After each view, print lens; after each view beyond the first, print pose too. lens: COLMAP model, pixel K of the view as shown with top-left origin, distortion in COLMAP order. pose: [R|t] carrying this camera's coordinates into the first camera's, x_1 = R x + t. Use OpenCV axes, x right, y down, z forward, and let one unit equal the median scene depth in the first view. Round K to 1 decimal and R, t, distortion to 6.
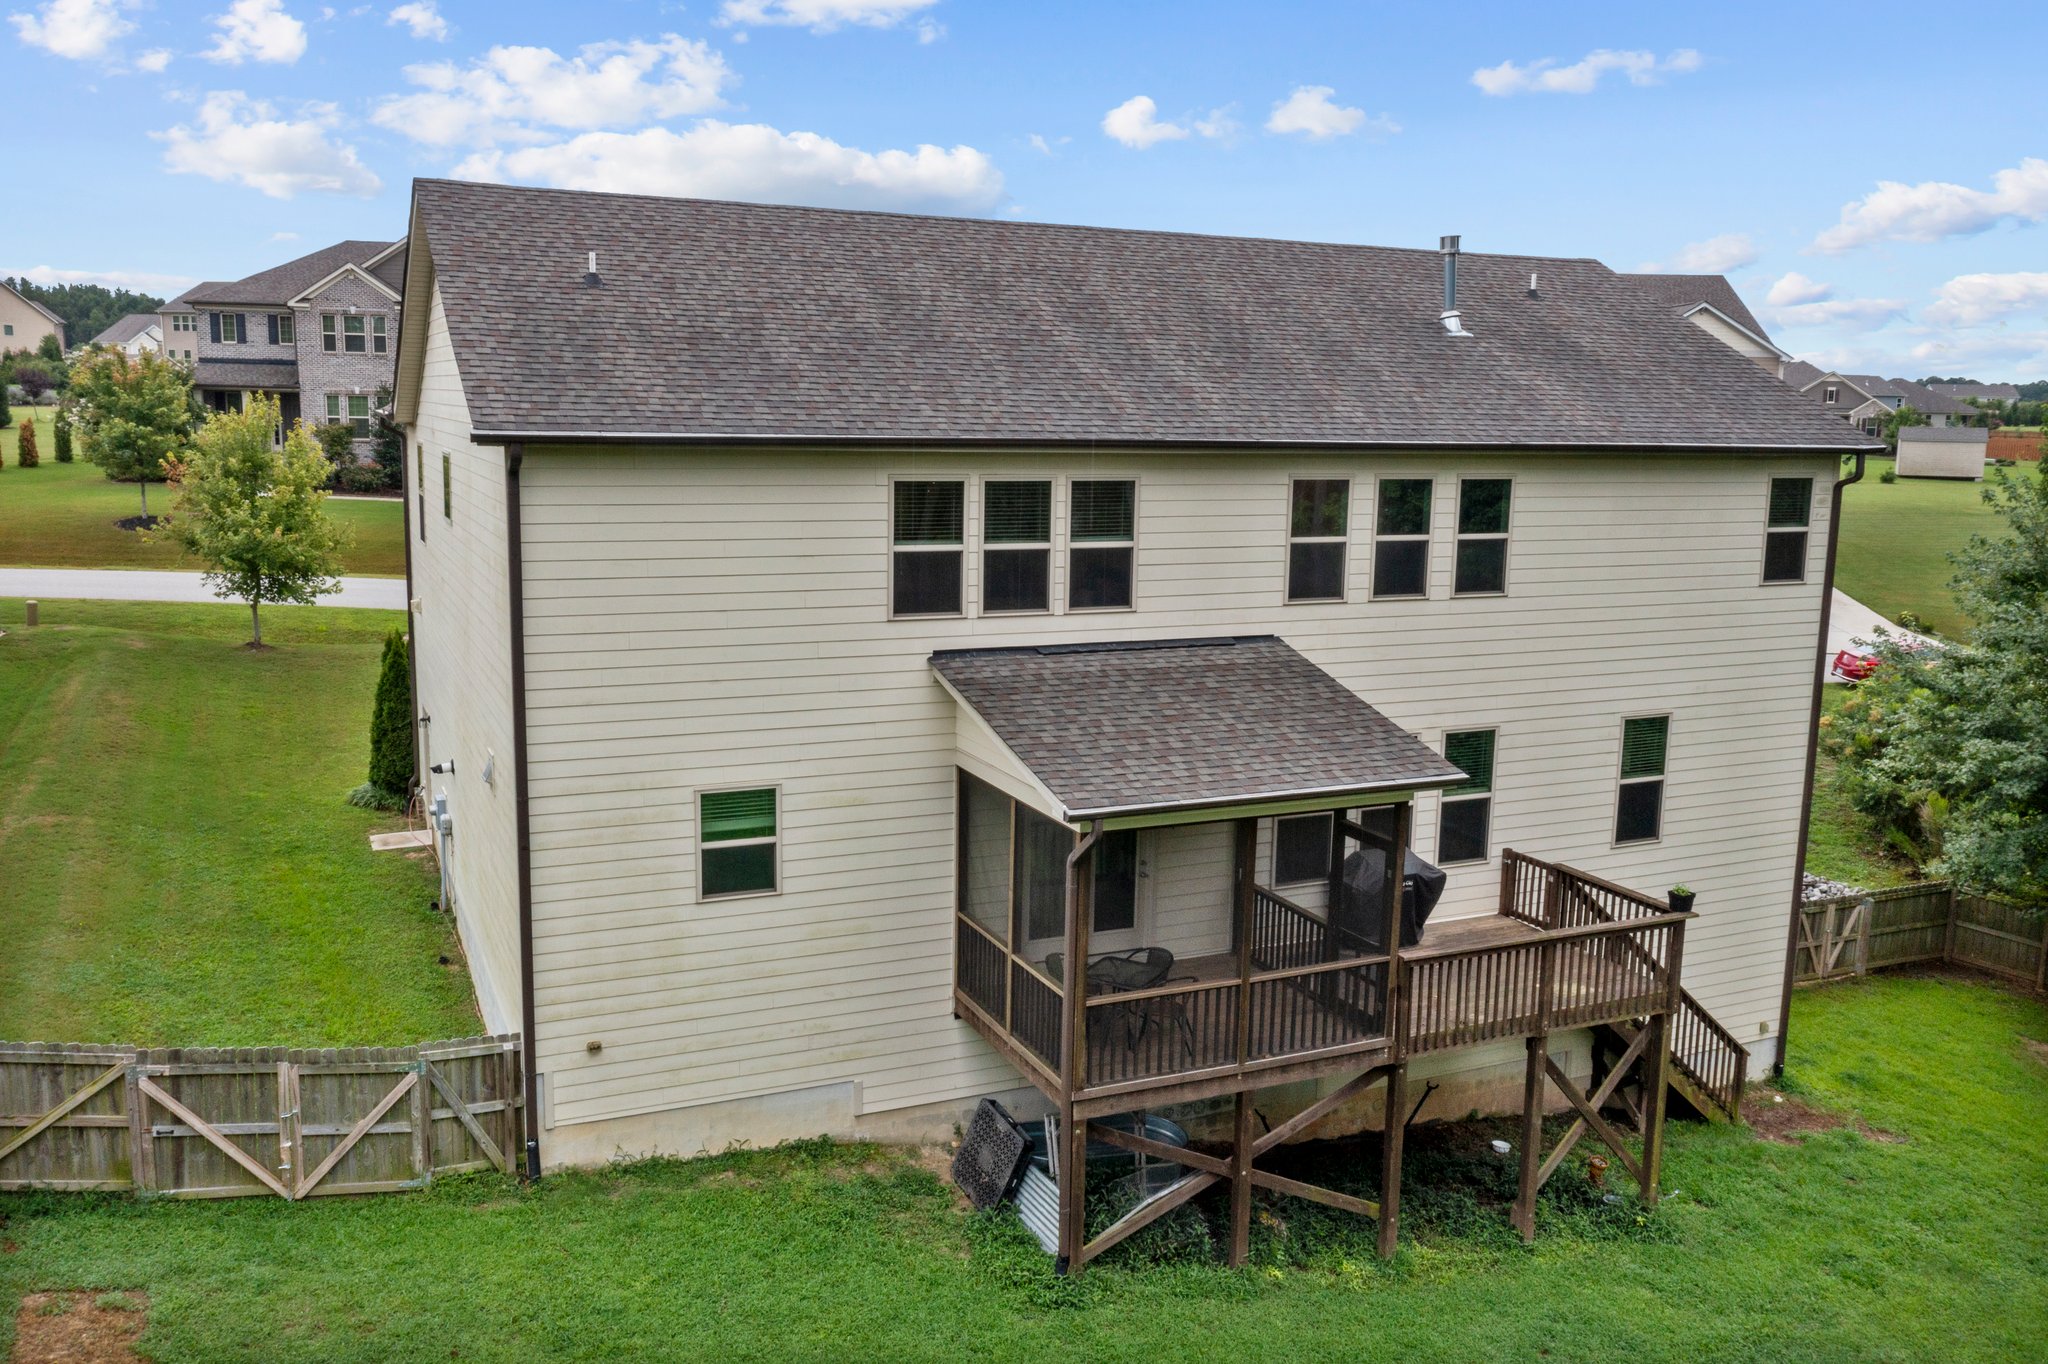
lens RADIAL K [[1632.2, 0, 1024.0], [0, 1632.2, 682.0], [0, 0, 1]] dist [0.005612, -0.005812]
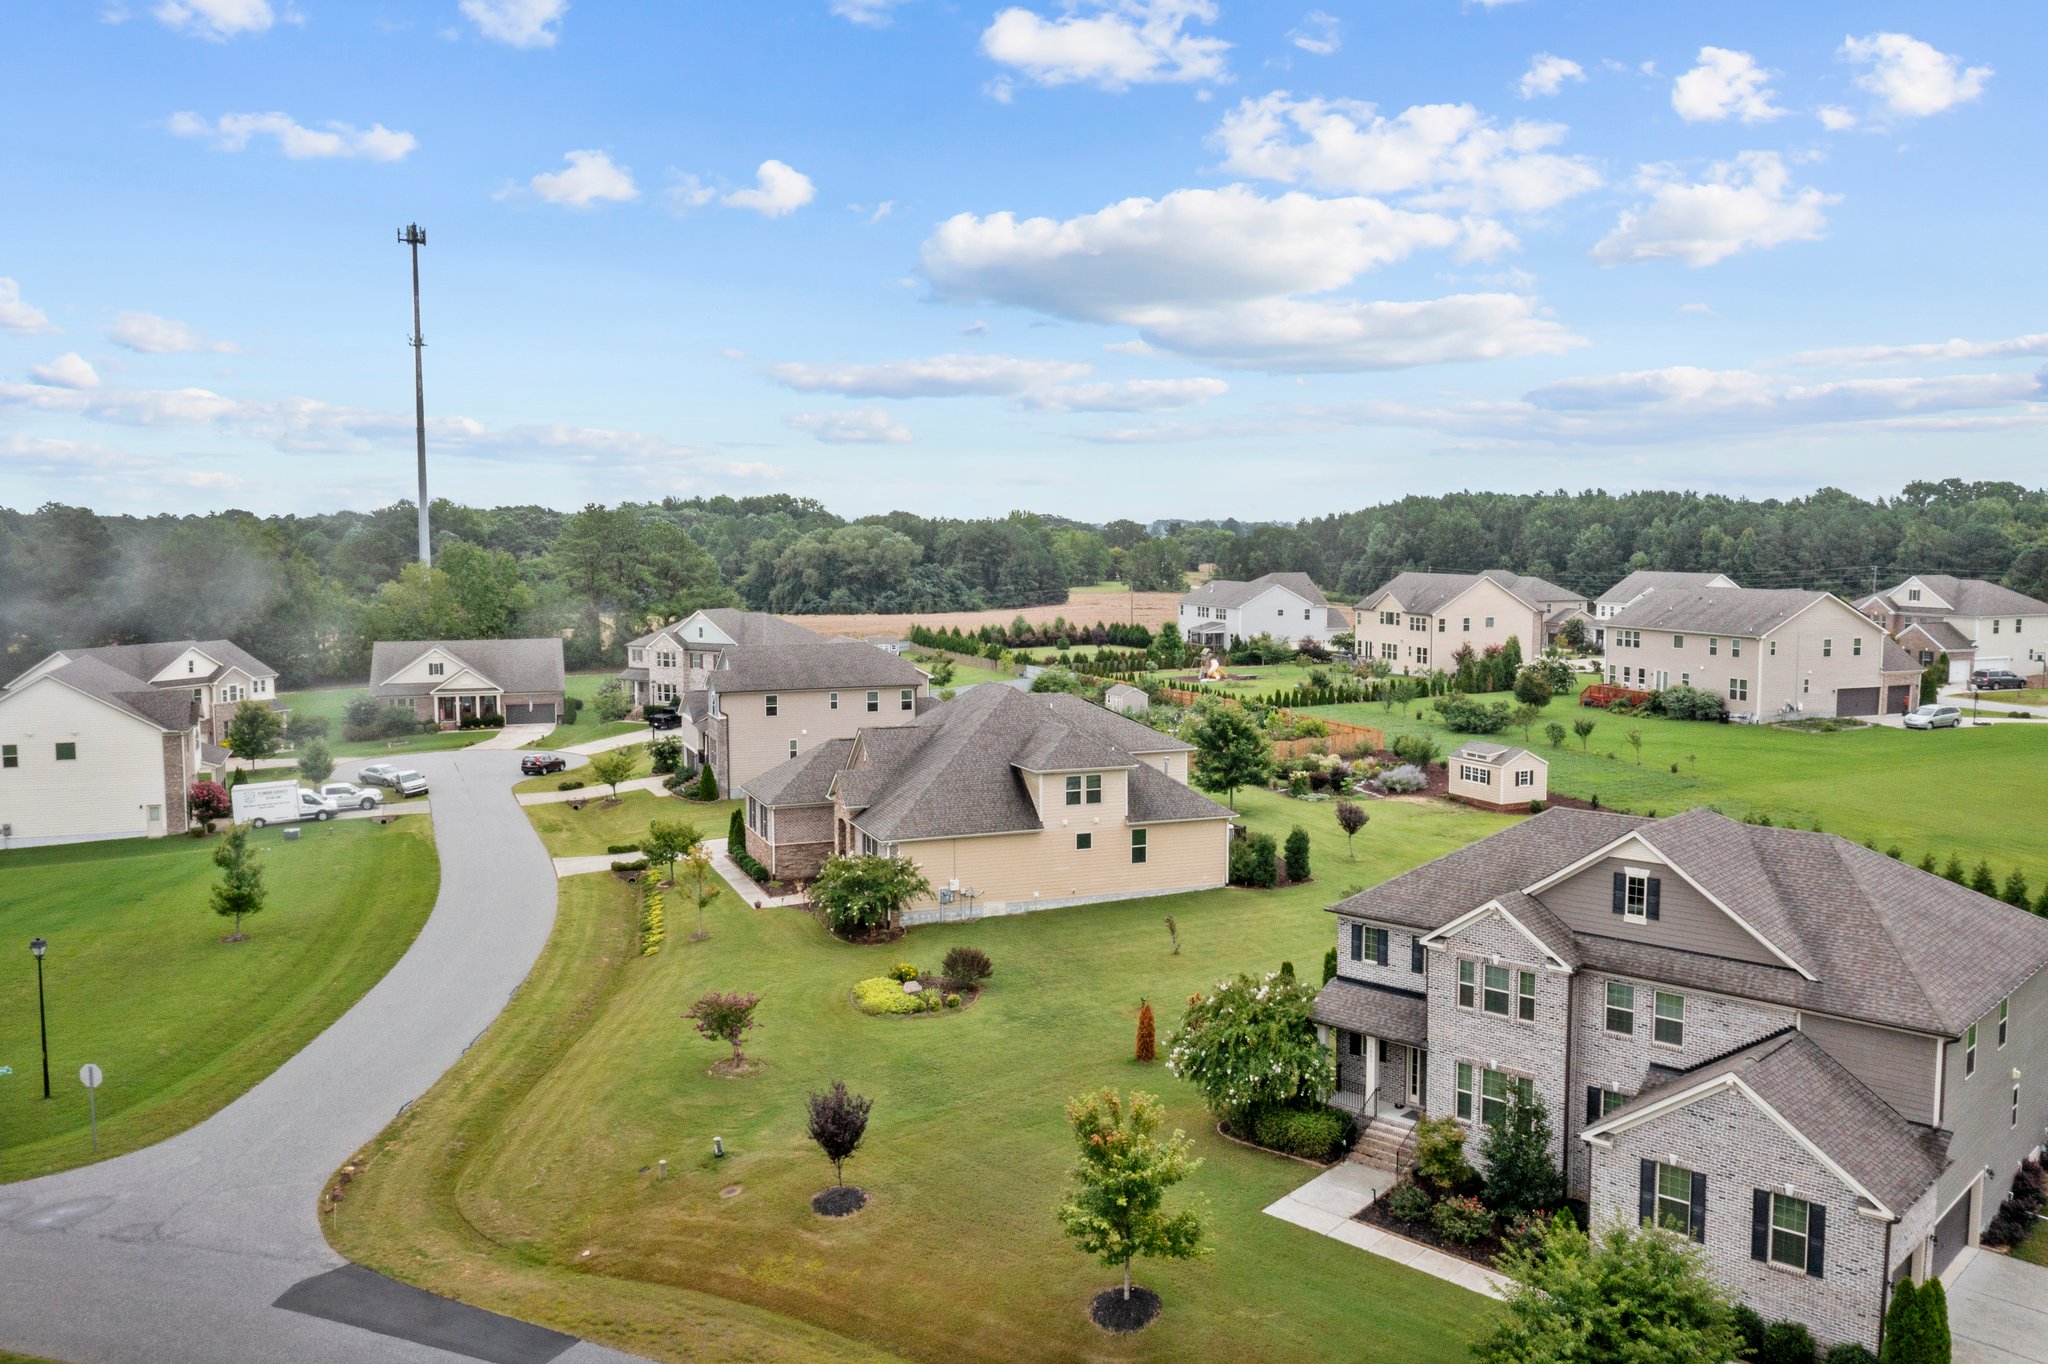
lens RADIAL K [[1632.2, 0, 1024.0], [0, 1632.2, 682.0], [0, 0, 1]] dist [0.005612, -0.005812]
pose [[0.614676, 0.052657, -0.787020, 0.108702], [-0.118113, 0.992664, -0.025833, -1.117204], [0.779886, 0.108836, 0.616386, 1.339357]]
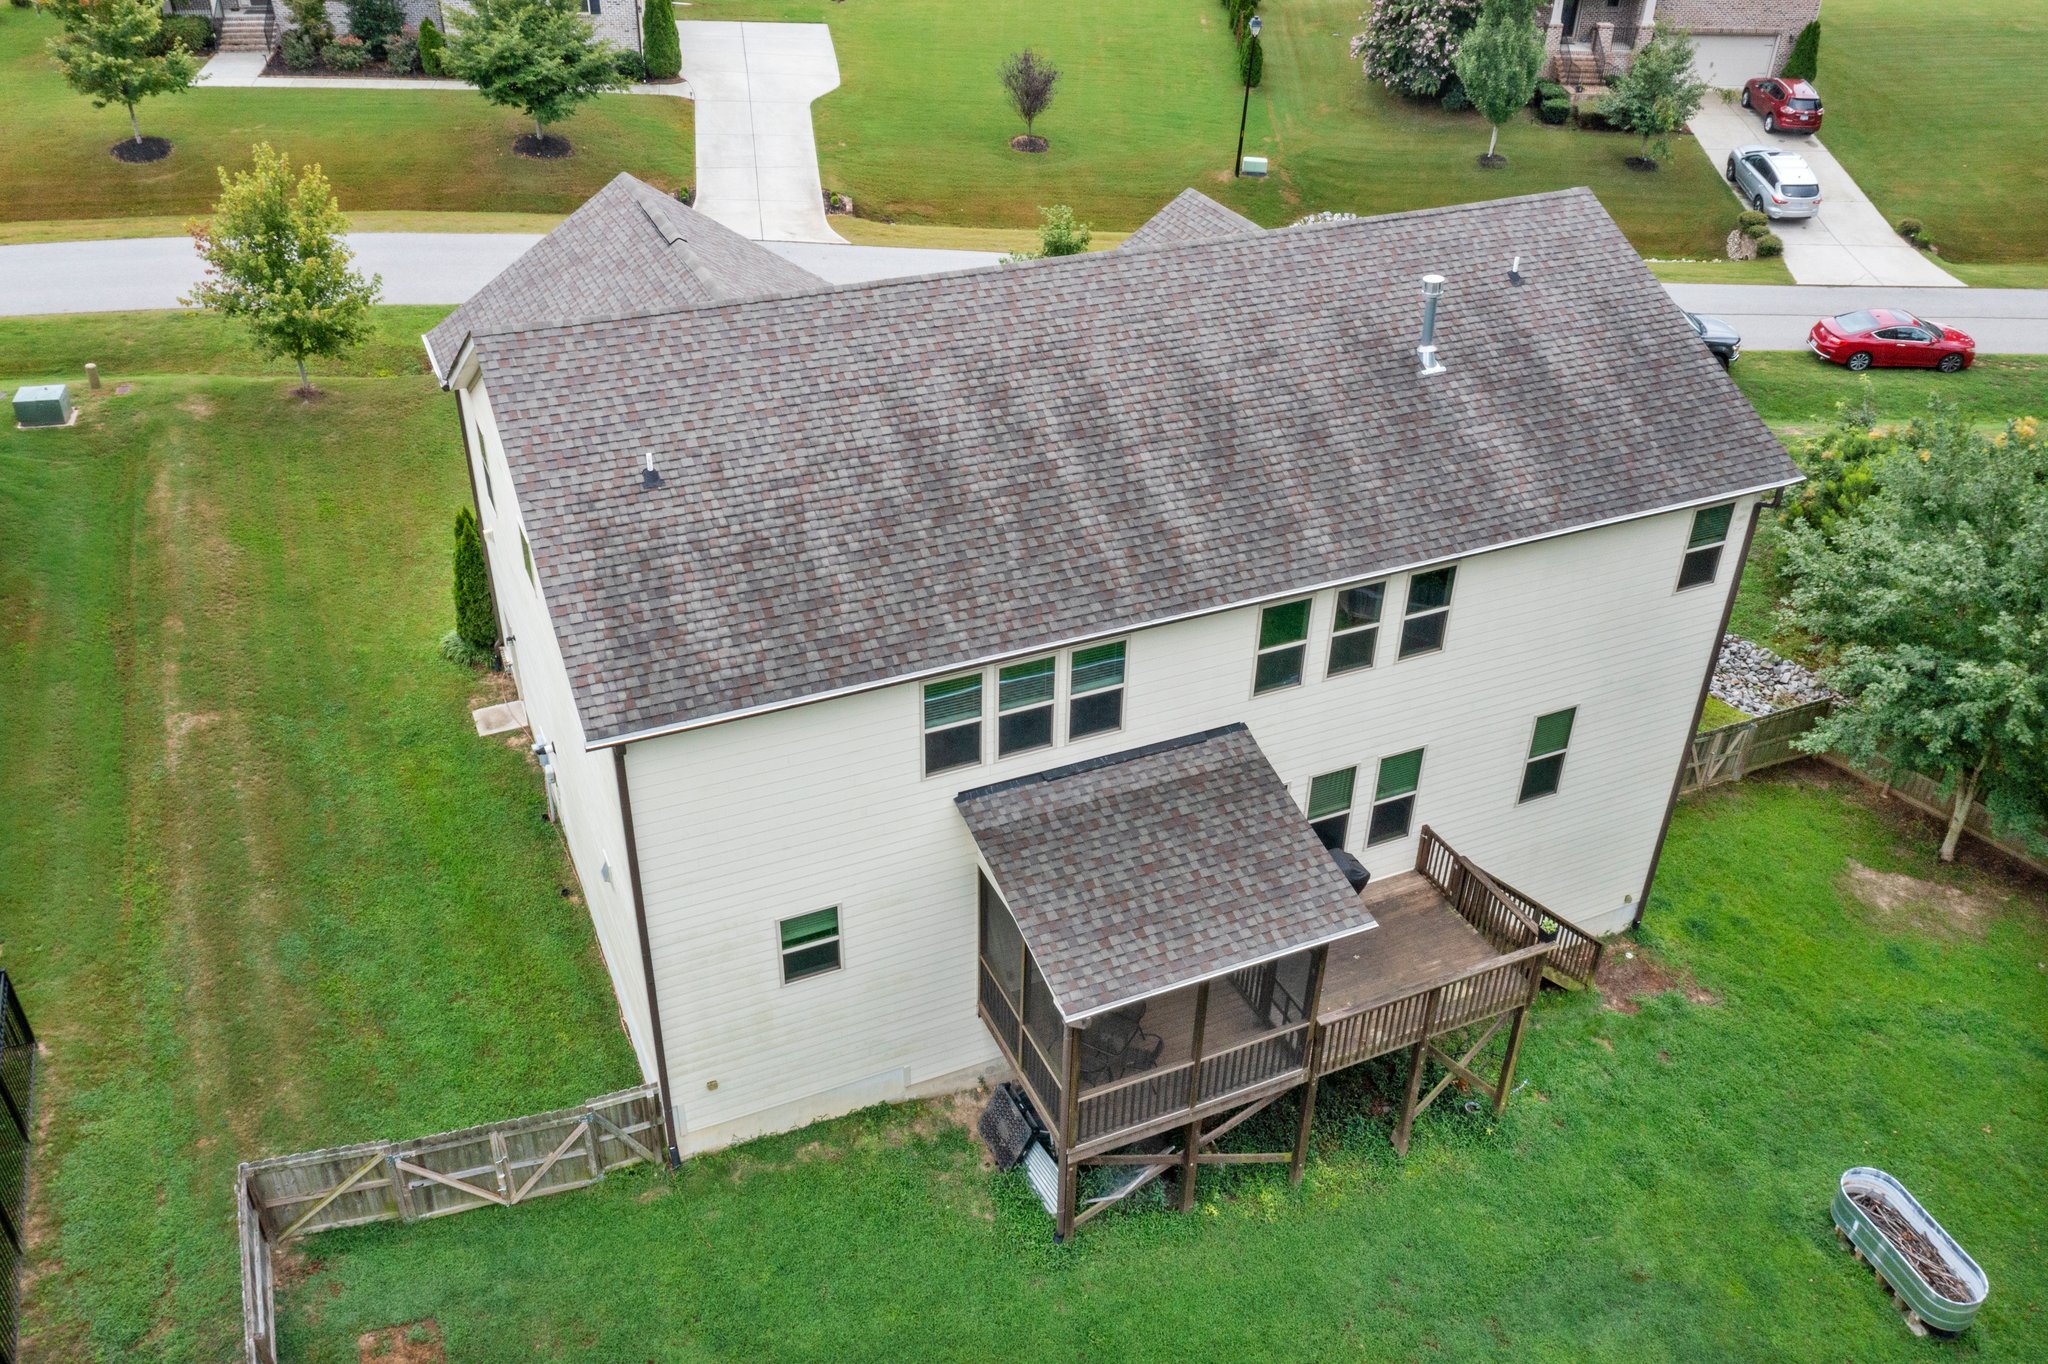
lens RADIAL K [[1618.4, 0, 1020.6], [0, 1618.4, 682.1], [0, 0, 1]] dist [0.006748, -0.002289]
pose [[0.999993, -0.000556, -0.003778, -0.003758], [0.001989, 0.920368, 0.391049, -0.554721], [0.003260, -0.391054, 0.920362, -0.088504]]
